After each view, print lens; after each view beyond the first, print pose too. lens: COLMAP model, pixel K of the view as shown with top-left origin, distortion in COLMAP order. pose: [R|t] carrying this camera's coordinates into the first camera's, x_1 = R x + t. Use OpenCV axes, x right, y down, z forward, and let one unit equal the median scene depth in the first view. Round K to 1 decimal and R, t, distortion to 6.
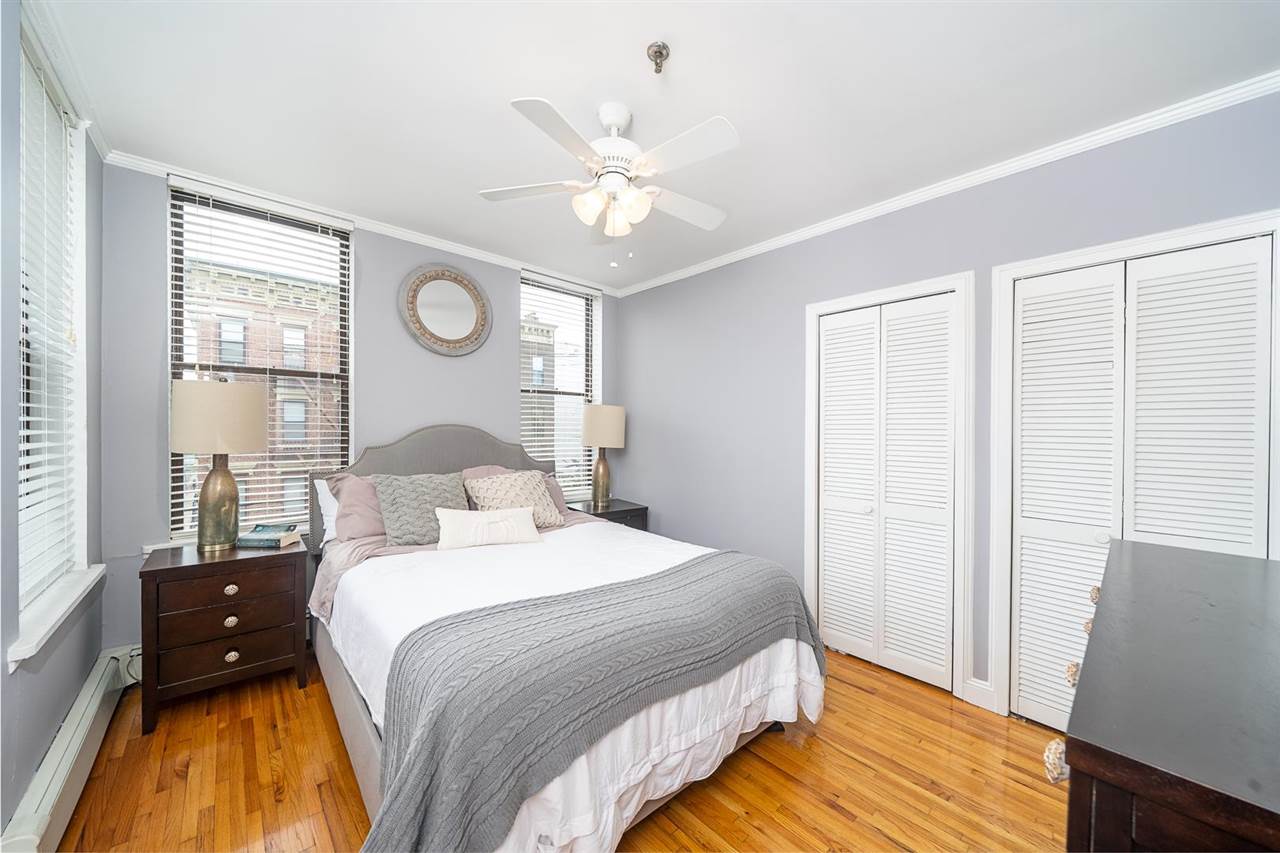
lens RADIAL K [[465.3, 0, 632.9], [0, 465.3, 433.3], [0, 0, 1]] dist [0.000653, 0.000103]
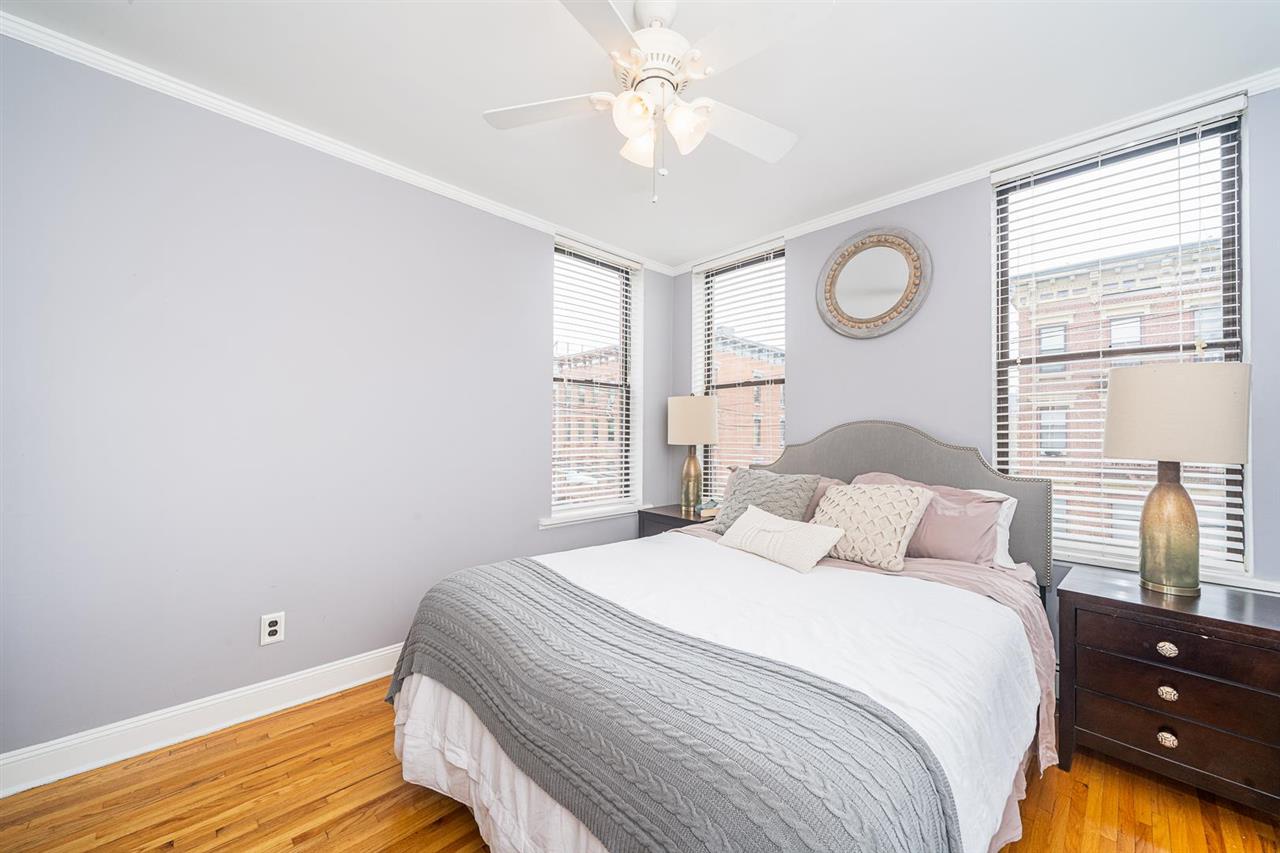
lens RADIAL K [[465.3, 0, 632.9], [0, 465.3, 433.3], [0, 0, 1]] dist [0.000653, 0.000103]
pose [[0.040702, -0.010350, -0.999118, 0.438225], [-0.010656, 0.999885, -0.010792, 0.019545], [0.999115, 0.011085, 0.040587, 0.567524]]
